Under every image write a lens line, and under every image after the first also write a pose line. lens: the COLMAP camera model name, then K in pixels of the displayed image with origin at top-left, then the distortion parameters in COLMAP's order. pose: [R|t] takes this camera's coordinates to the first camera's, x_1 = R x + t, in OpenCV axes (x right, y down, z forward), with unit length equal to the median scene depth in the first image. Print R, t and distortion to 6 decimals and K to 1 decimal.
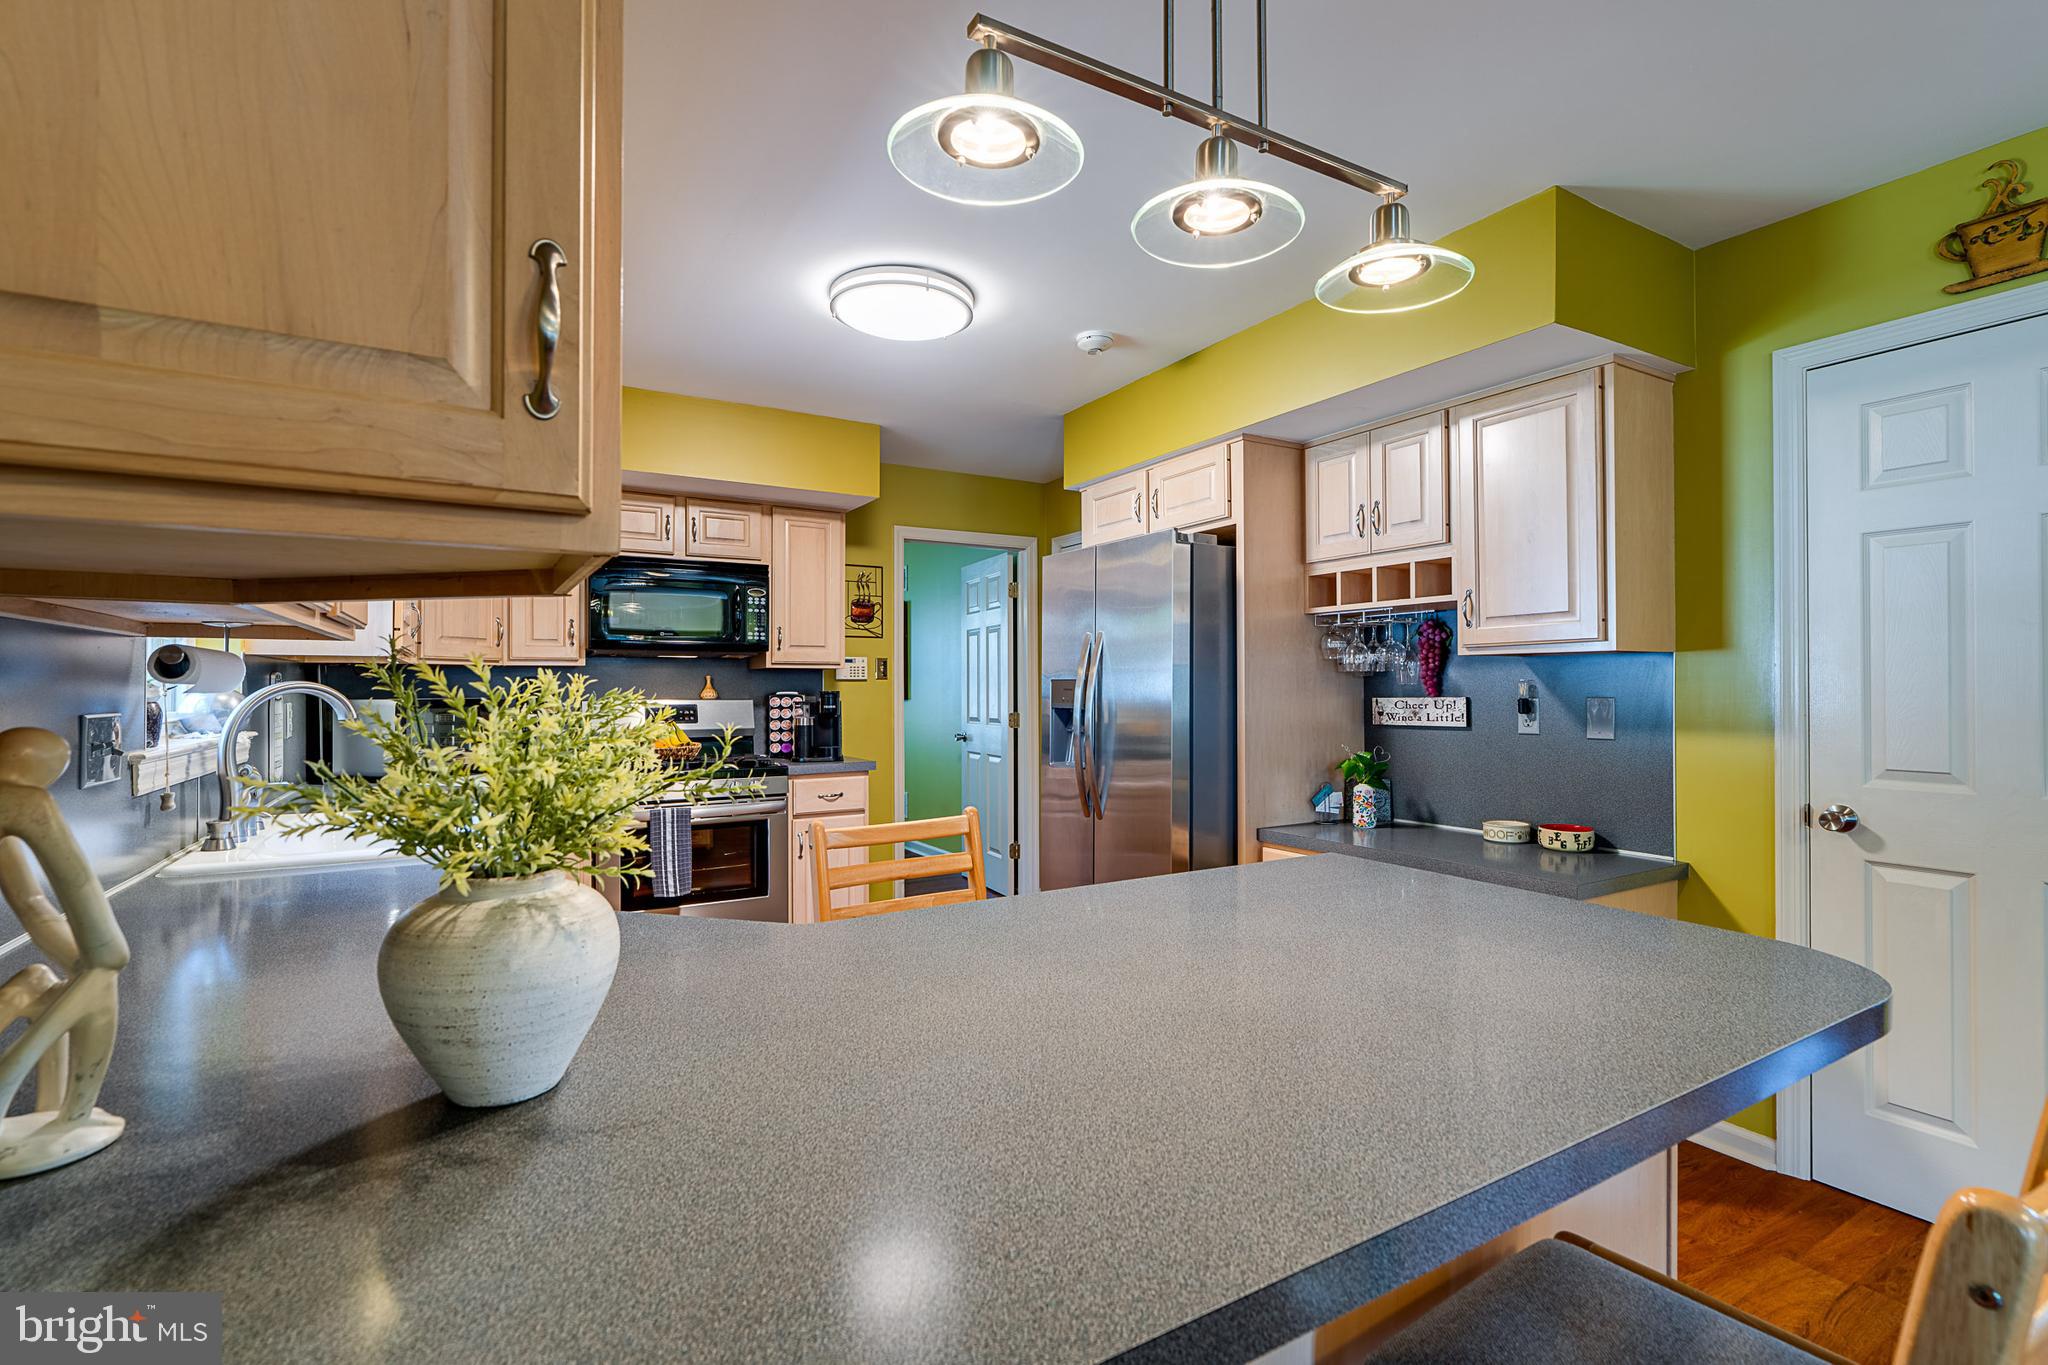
lens RADIAL K [[944.8, 0, 1053.7], [0, 944.8, 698.4], [0, 0, 1]] dist [-0.010703, -0.000375]
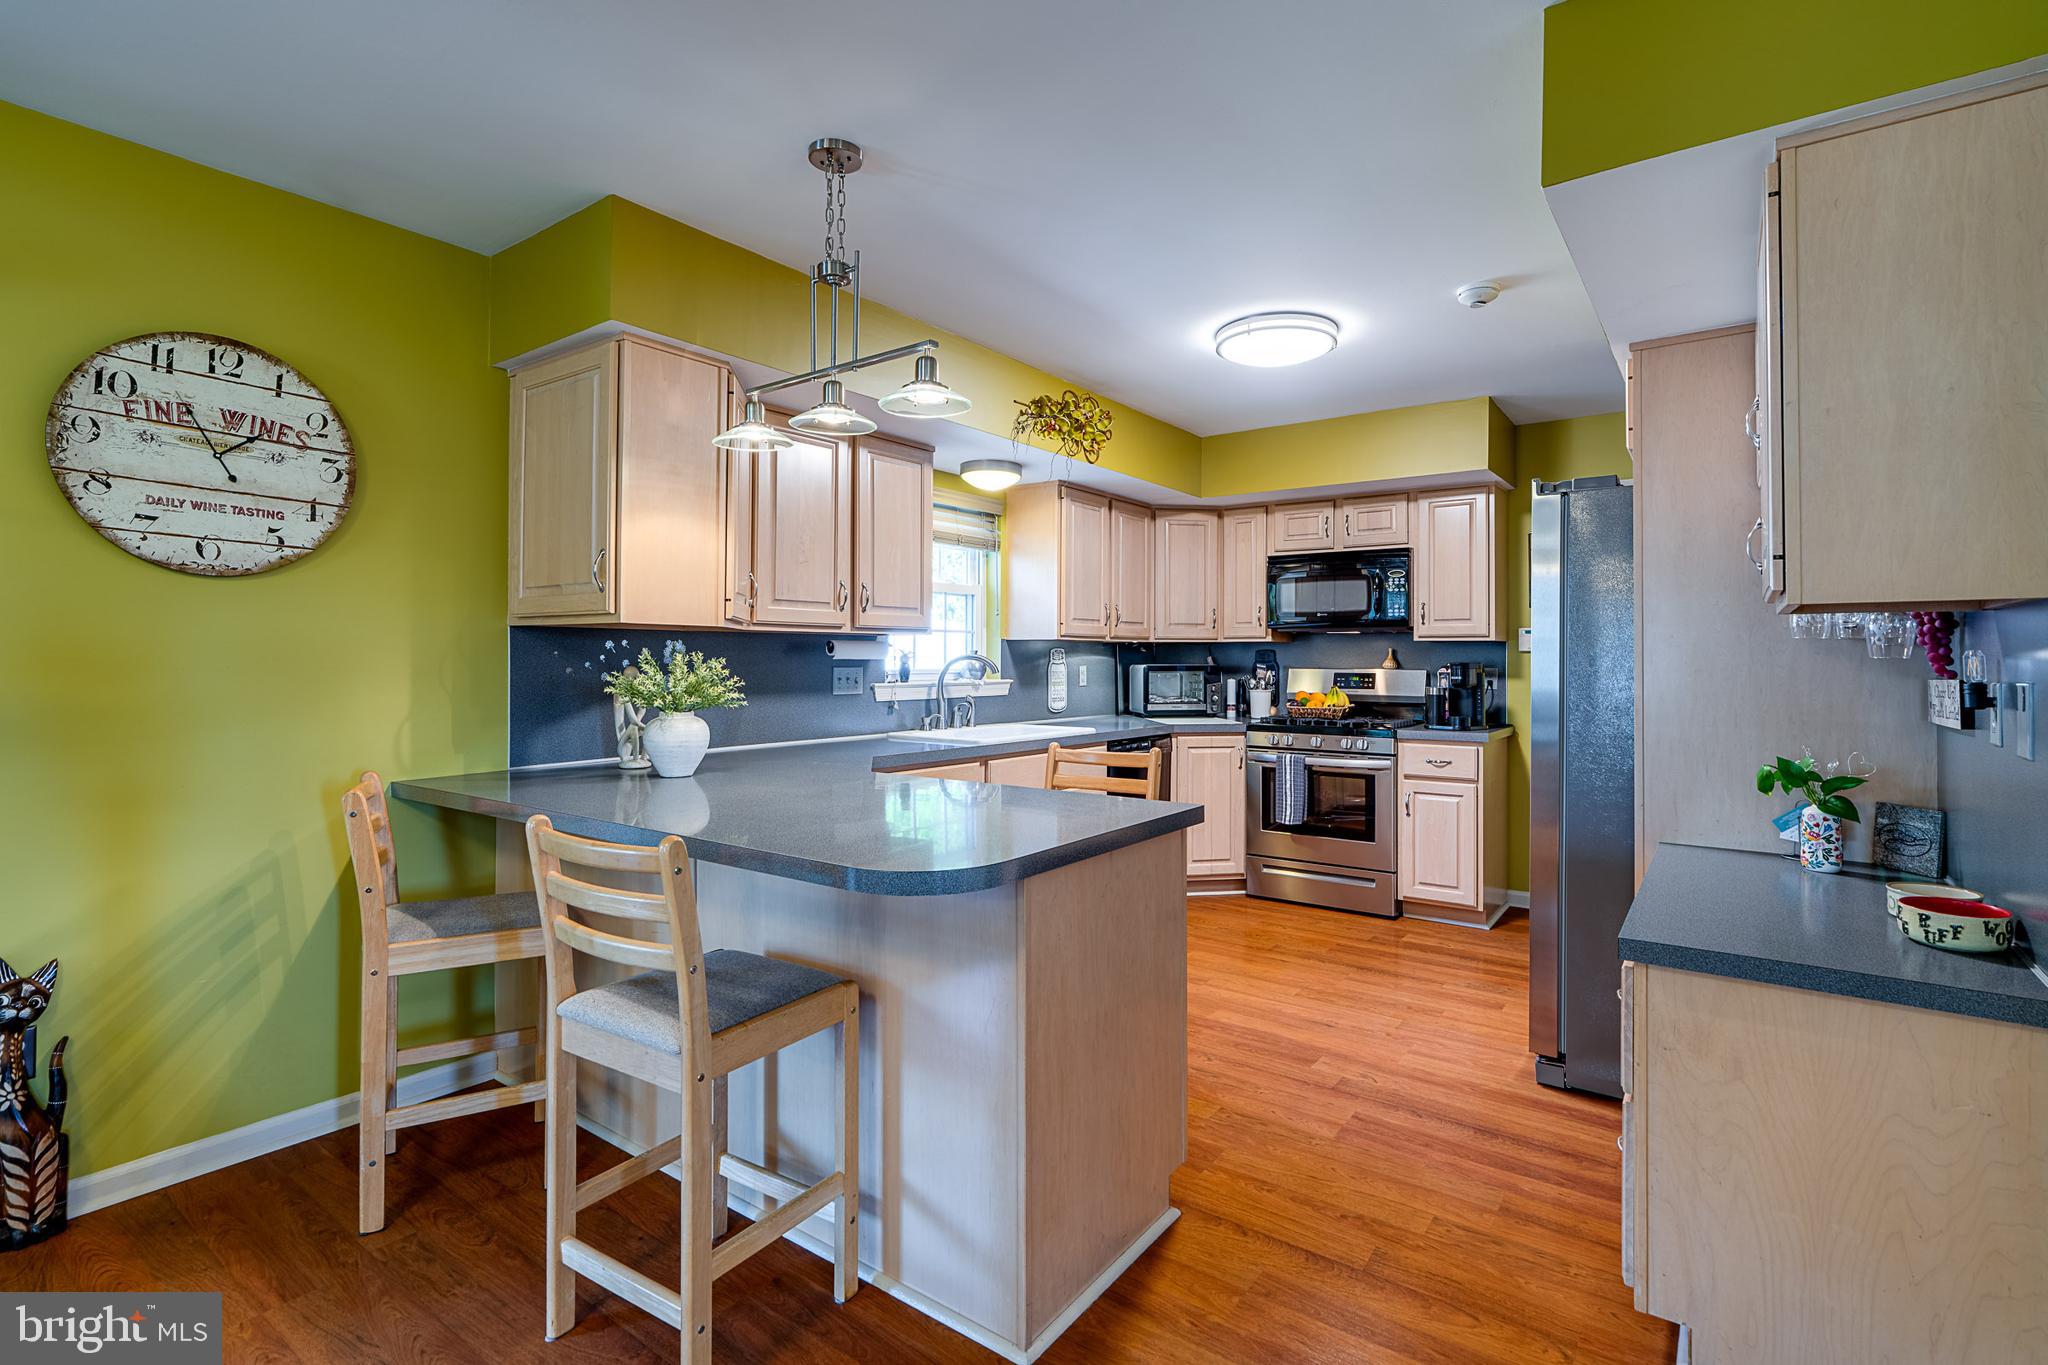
lens RADIAL K [[959.5, 0, 1037.8], [0, 959.5, 649.1], [0, 0, 1]] dist [-0.001397, -0.000038]
pose [[0.384896, -0.005849, -0.922942, 0.572571], [-0.015553, 0.999797, -0.012822, -0.001514], [0.922829, 0.019289, 0.384726, 0.171007]]
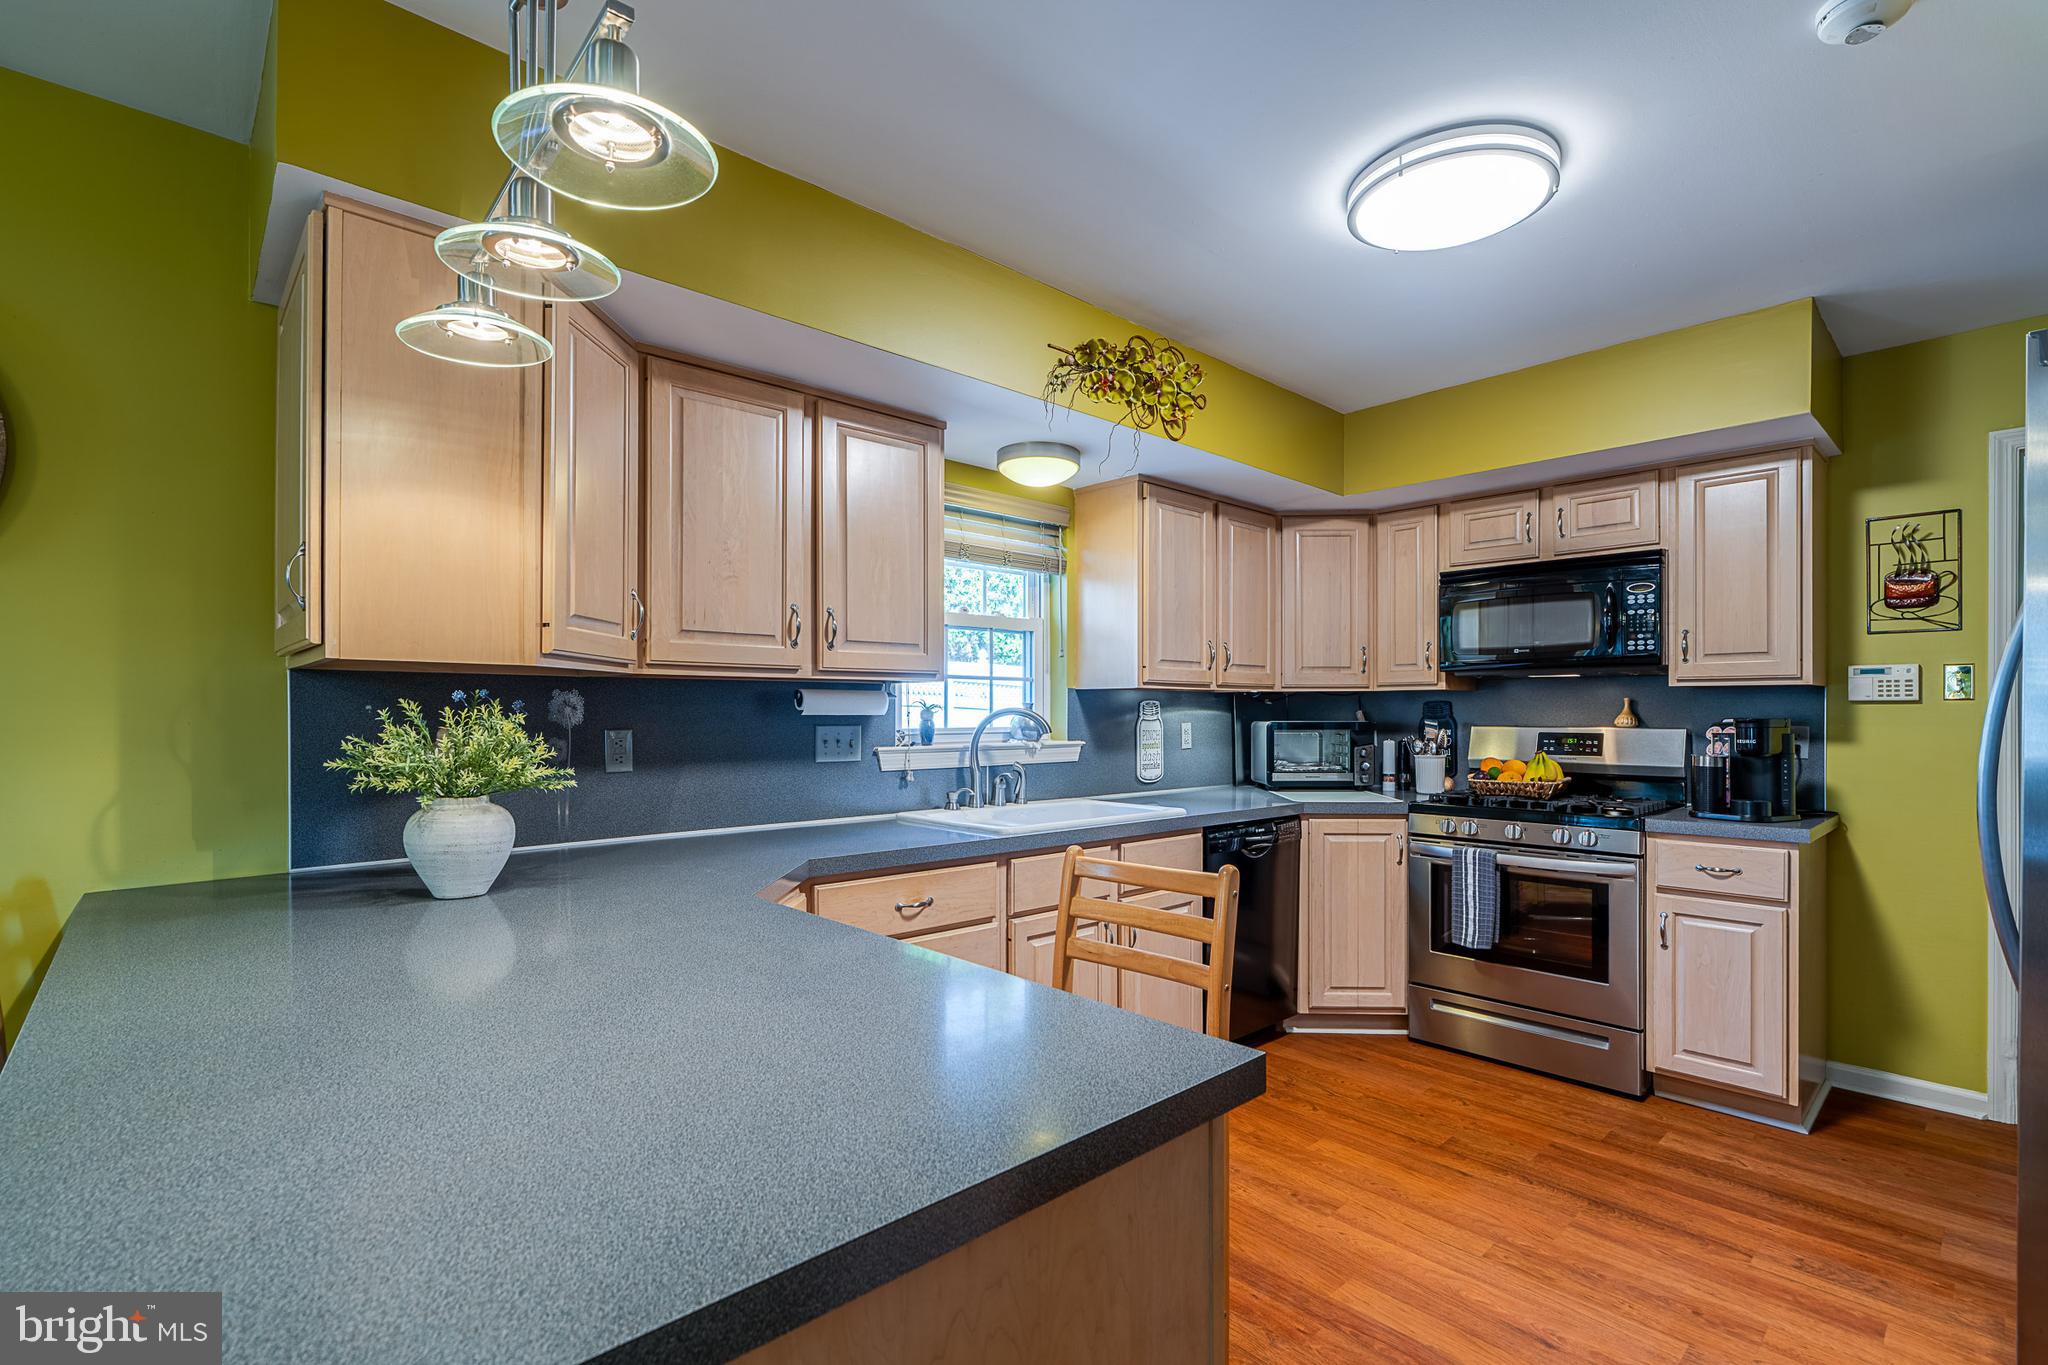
lens RADIAL K [[933.2, 0, 1012.8], [0, 933.2, 710.7], [0, 0, 1]] dist [-0.001149, 0.000485]
pose [[0.194823, -0.000150, -0.980838, 0.328735], [-0.013944, 0.999899, -0.002922, -0.003691], [0.980739, 0.014246, 0.194801, 0.354569]]
